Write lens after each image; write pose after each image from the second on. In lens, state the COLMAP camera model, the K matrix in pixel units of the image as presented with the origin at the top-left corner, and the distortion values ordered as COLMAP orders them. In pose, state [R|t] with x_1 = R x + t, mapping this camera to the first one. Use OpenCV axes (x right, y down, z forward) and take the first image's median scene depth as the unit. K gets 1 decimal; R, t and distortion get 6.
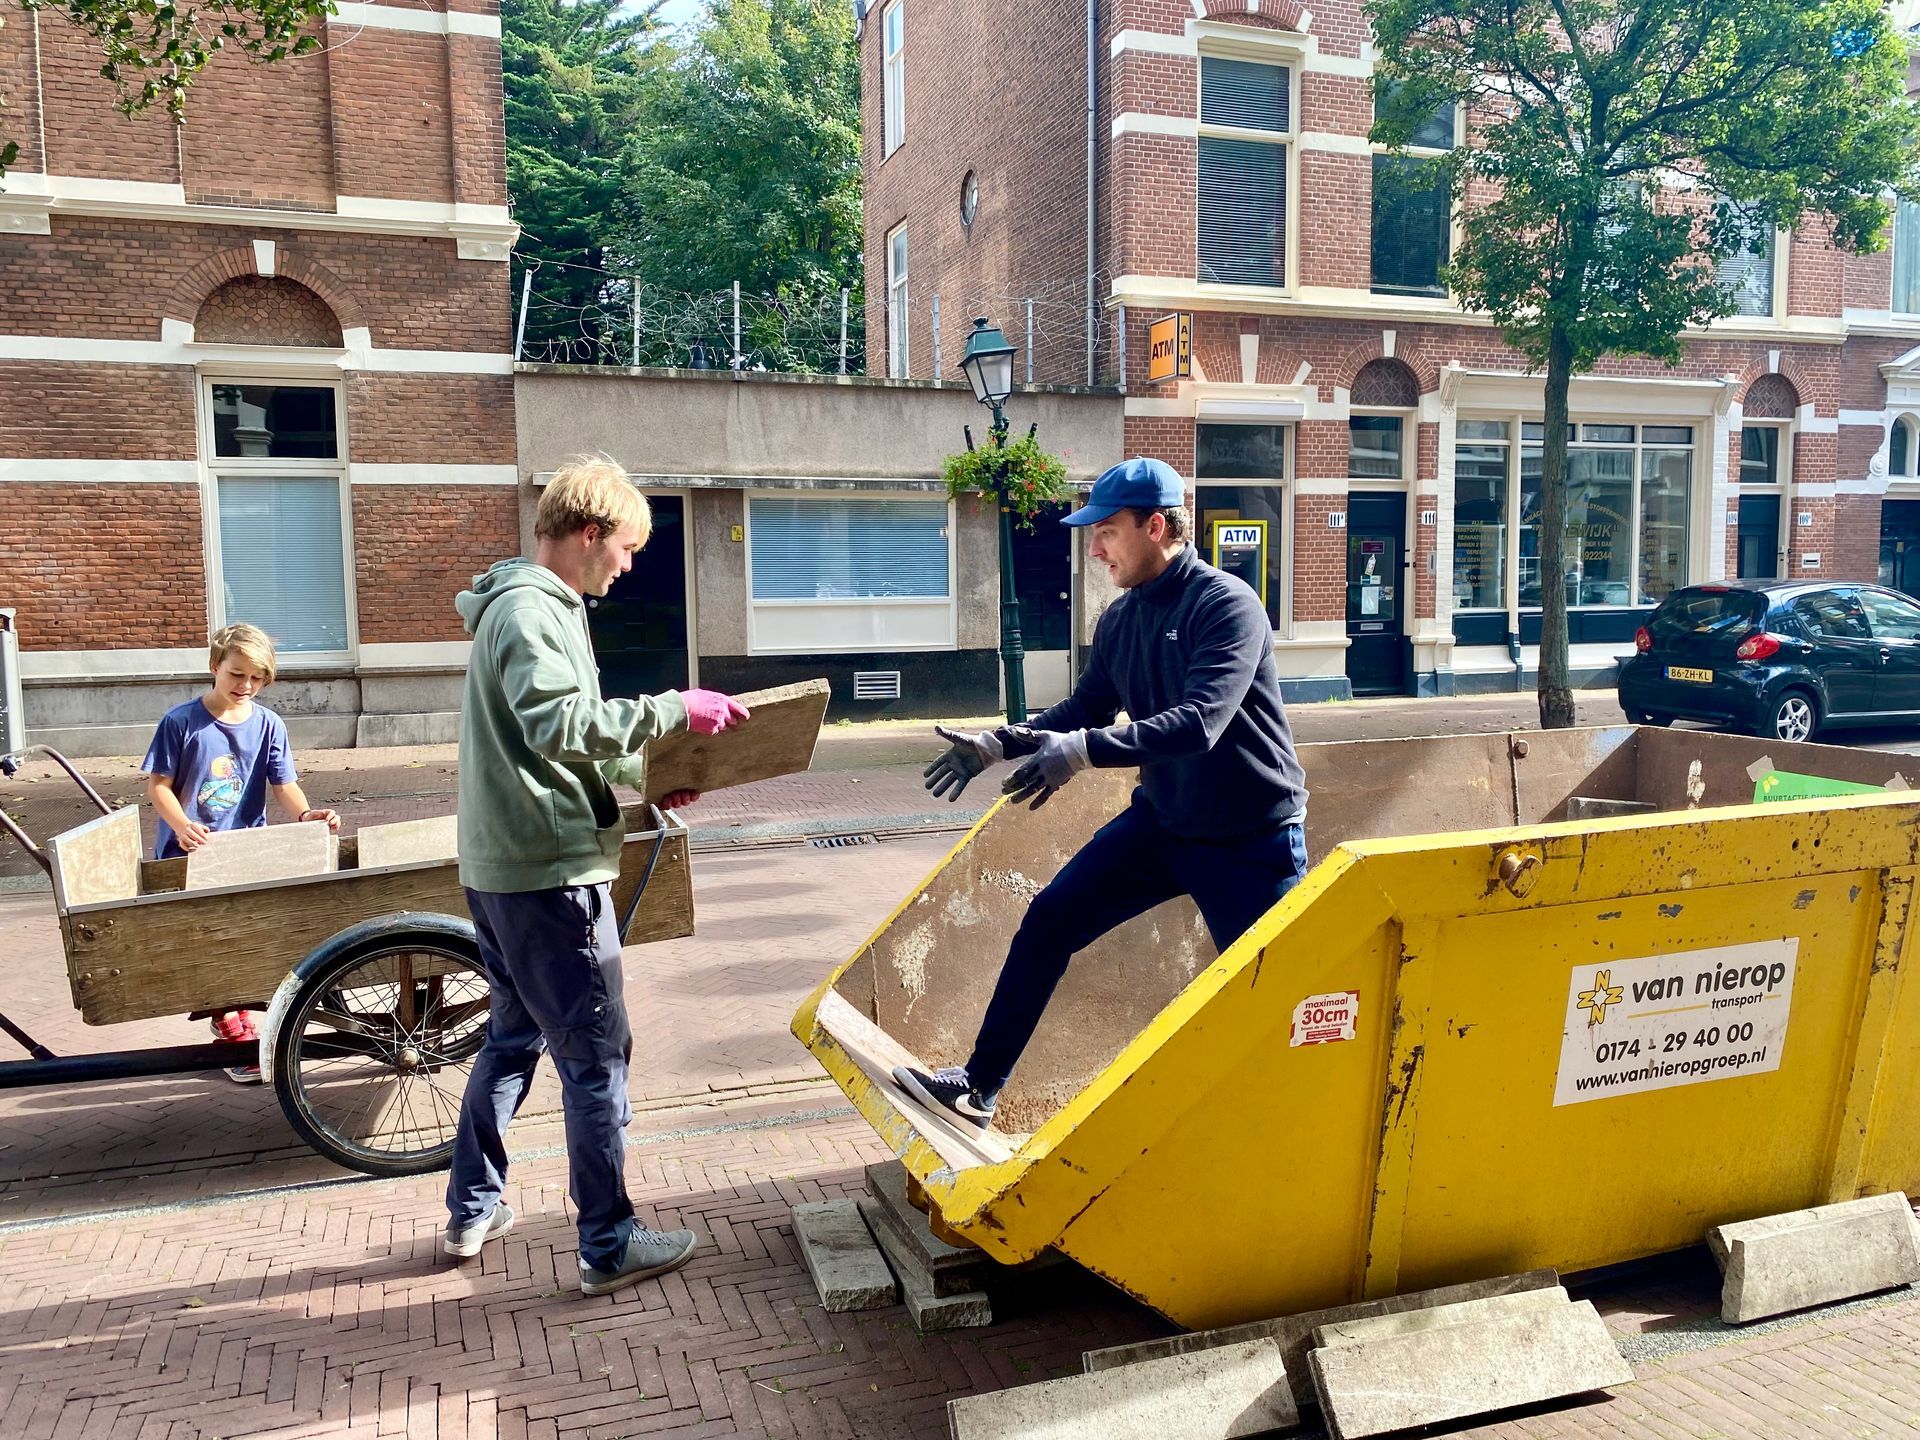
lens RADIAL K [[1421.9, 0, 960.0], [0, 1421.9, 720.0], [0, 0, 1]] dist [-0.000250, -0.031740]
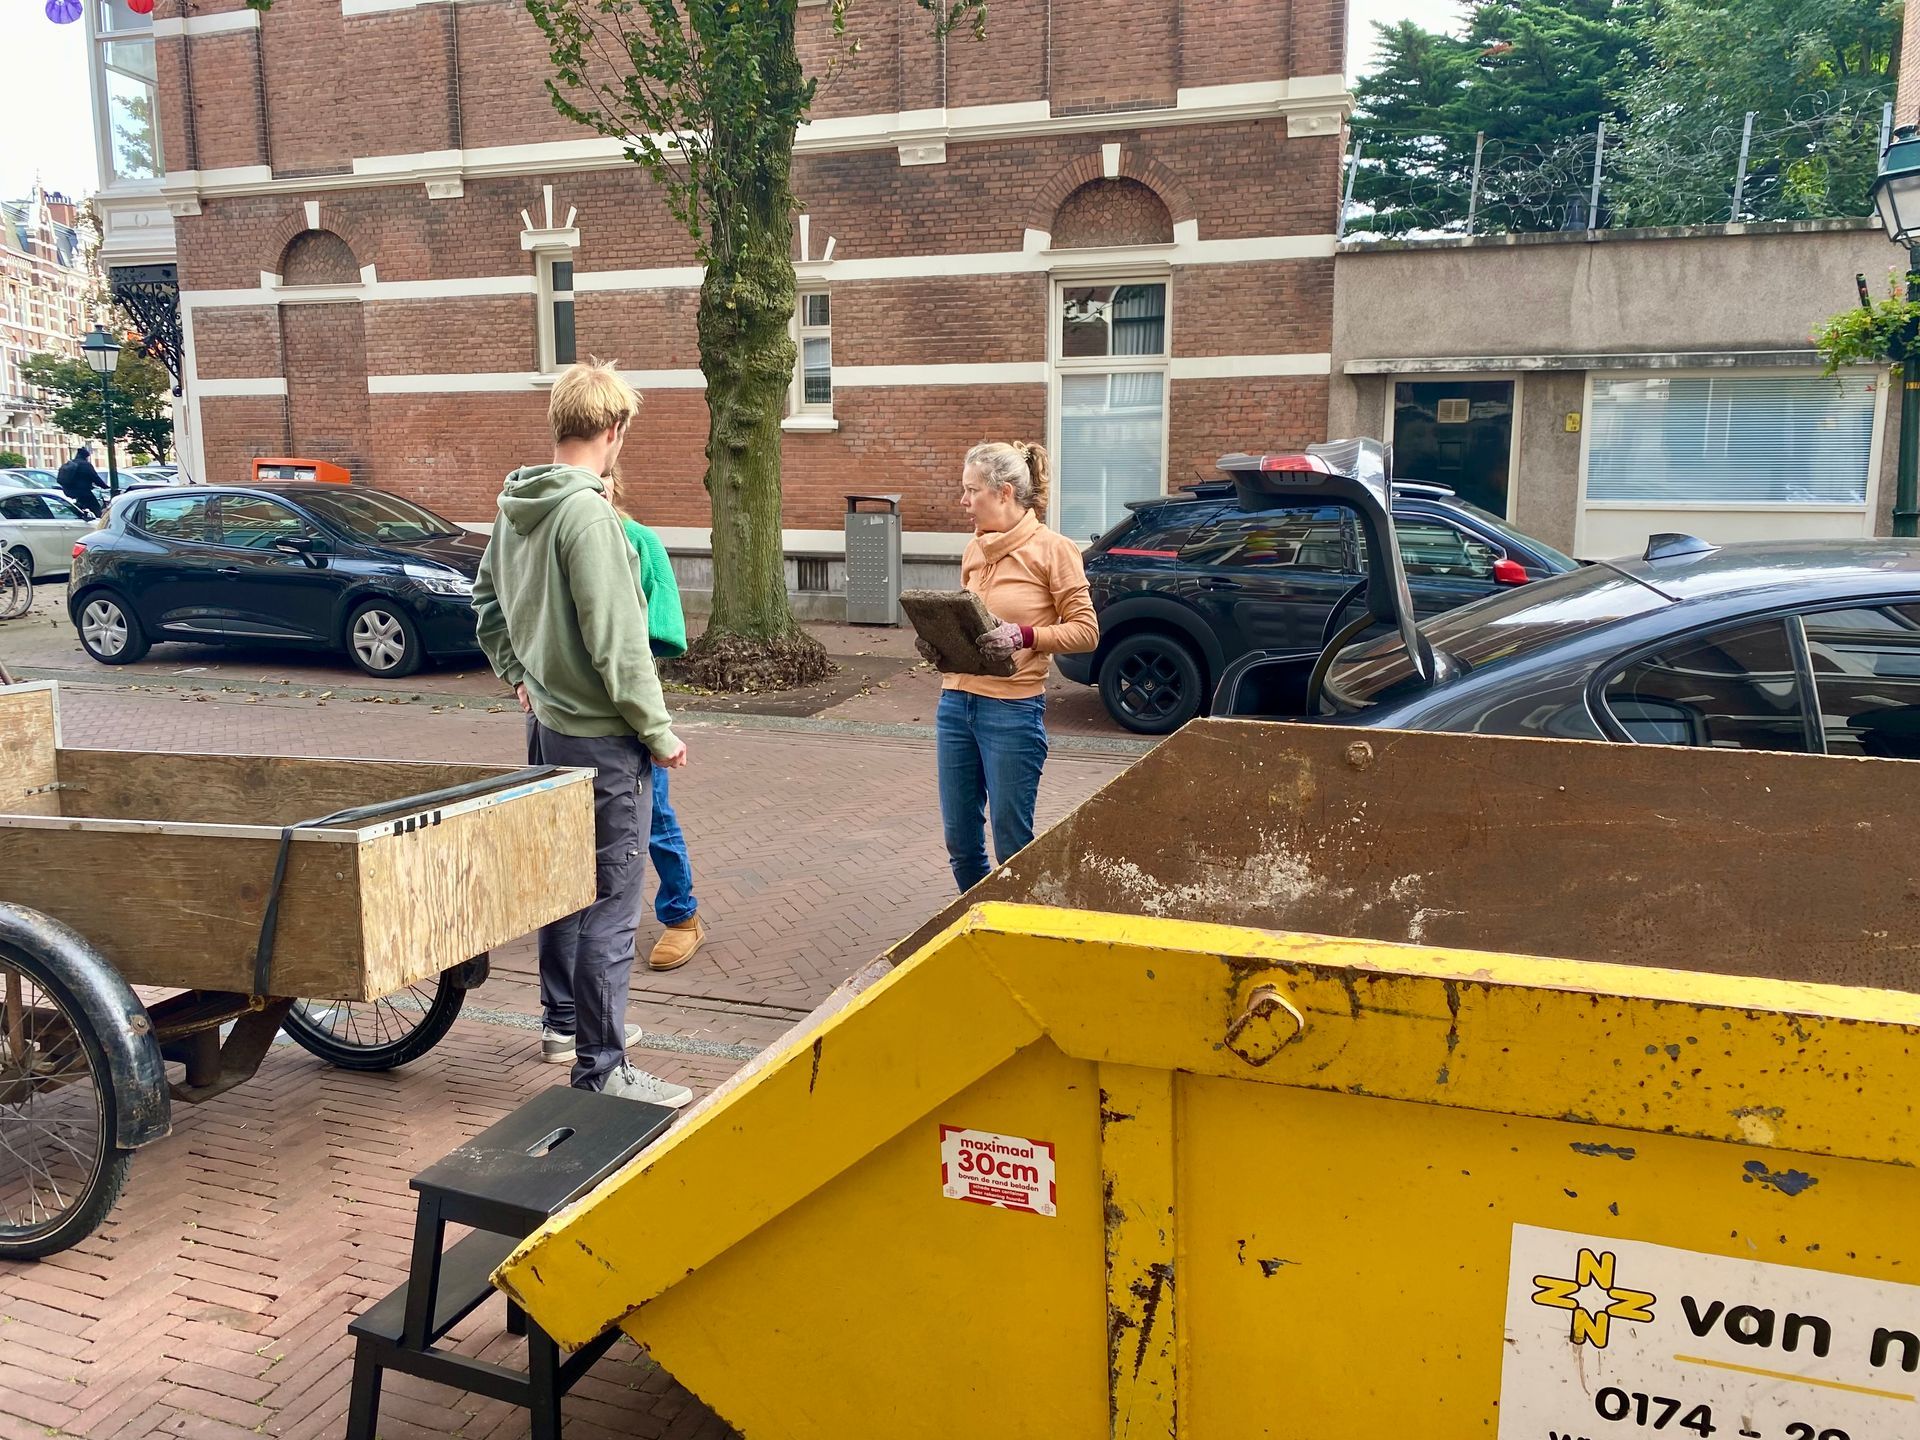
lens RADIAL K [[1429.9, 0, 912.9], [0, 1429.9, 716.6], [0, 0, 1]] dist [-0.009553, -0.006203]
pose [[0.775278, 0.113449, -0.621349, 0.096072], [-0.070551, 0.993135, 0.093303, -0.007534], [0.627668, -0.028499, 0.777959, 0.078239]]
